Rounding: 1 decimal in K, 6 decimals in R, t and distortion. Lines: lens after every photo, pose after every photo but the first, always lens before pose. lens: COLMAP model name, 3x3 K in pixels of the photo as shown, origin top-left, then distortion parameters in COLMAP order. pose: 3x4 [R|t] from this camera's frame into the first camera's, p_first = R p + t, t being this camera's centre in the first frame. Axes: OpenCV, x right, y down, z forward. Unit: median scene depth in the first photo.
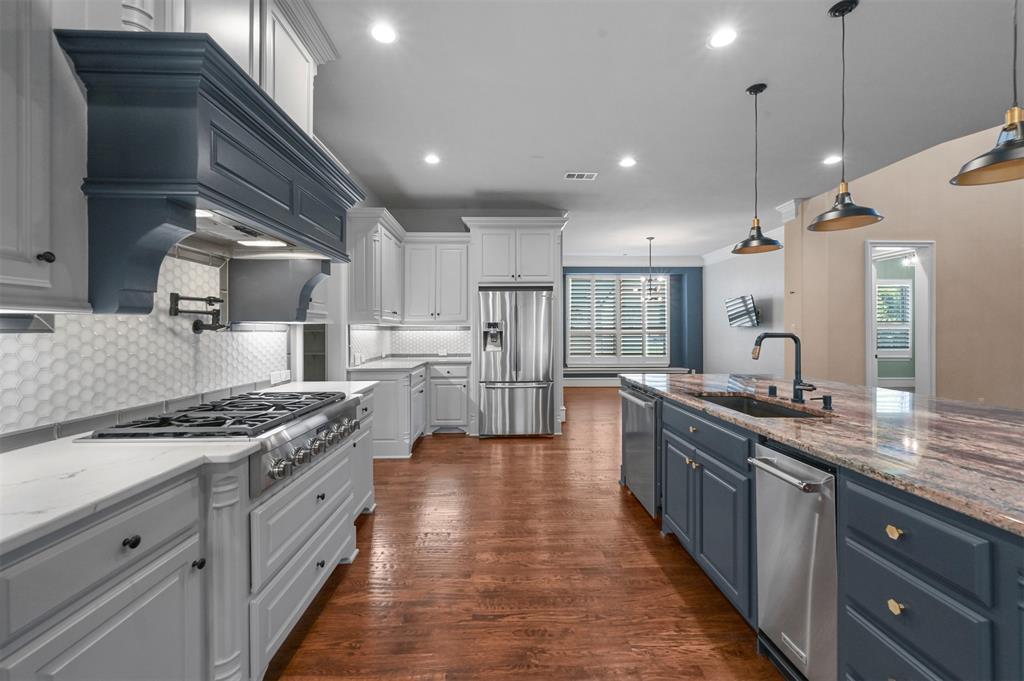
lens RADIAL K [[405.8, 0, 511.4], [0, 405.8, 334.6], [0, 0, 1]] dist [-0.000585, -0.000016]
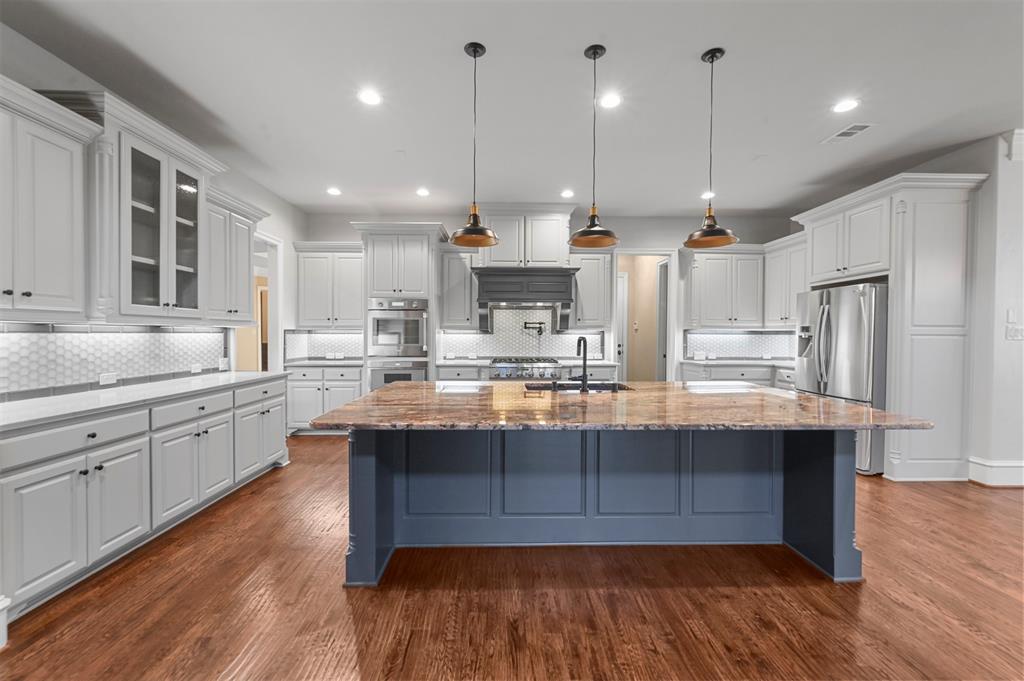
lens RADIAL K [[405.8, 0, 511.4], [0, 405.8, 334.6], [0, 0, 1]] dist [-0.000585, -0.000016]
pose [[-0.007354, 0.005648, -0.999957, 1.592789], [-0.012686, 0.999903, 0.005741, -0.013413], [0.999892, 0.012728, -0.007281, 0.638117]]
